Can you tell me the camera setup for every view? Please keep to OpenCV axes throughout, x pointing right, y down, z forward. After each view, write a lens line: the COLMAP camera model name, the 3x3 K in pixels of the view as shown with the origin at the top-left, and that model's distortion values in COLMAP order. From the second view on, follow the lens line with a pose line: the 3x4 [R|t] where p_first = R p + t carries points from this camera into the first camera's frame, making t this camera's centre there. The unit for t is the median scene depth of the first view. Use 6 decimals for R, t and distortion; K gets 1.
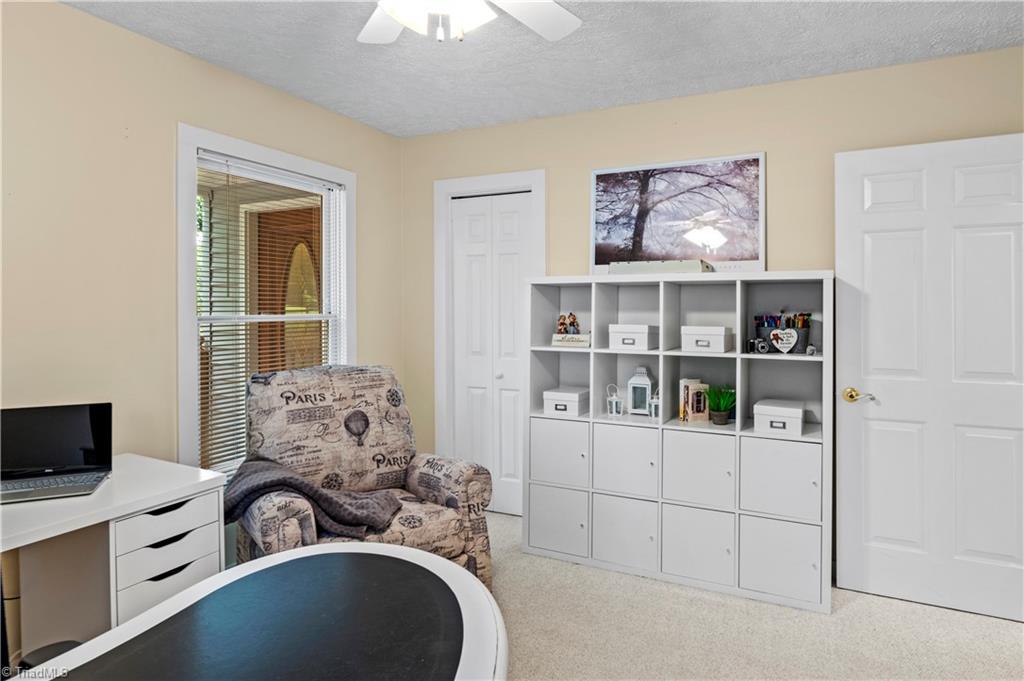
lens RADIAL K [[590.3, 0, 514.1], [0, 590.3, 323.8], [0, 0, 1]] dist [-0.000660, -0.000108]
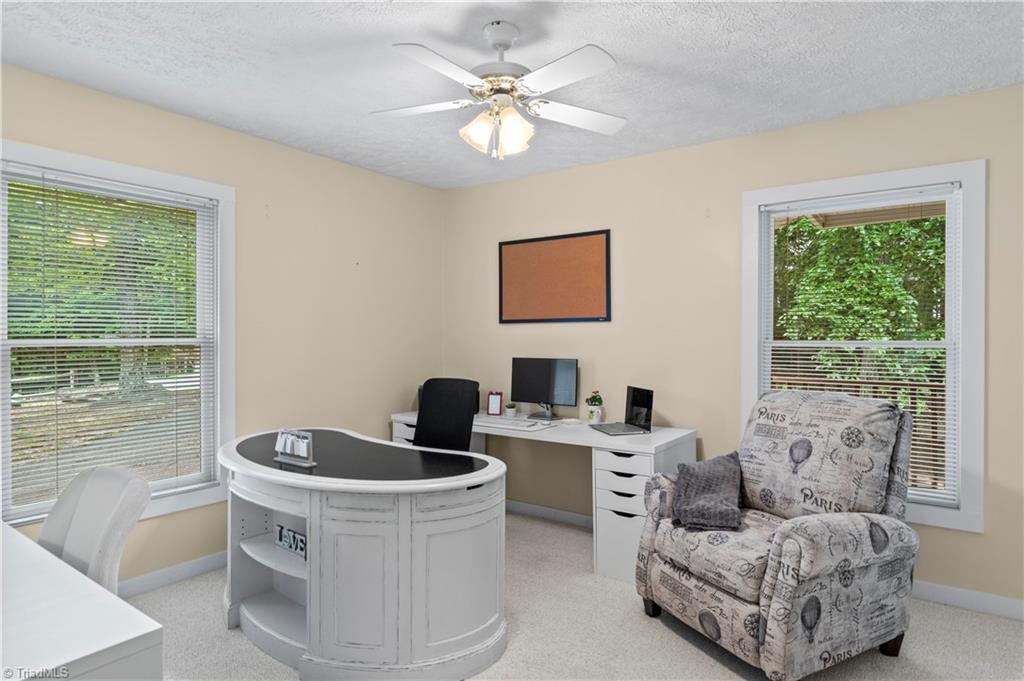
lens RADIAL K [[590.3, 0, 514.1], [0, 590.3, 323.8], [0, 0, 1]] dist [-0.000660, -0.000108]
pose [[-0.167610, -0.000523, -0.985853, 0.793013], [-0.014940, 0.999886, 0.002010, -0.039192], [0.985740, 0.015065, -0.167598, 0.697247]]
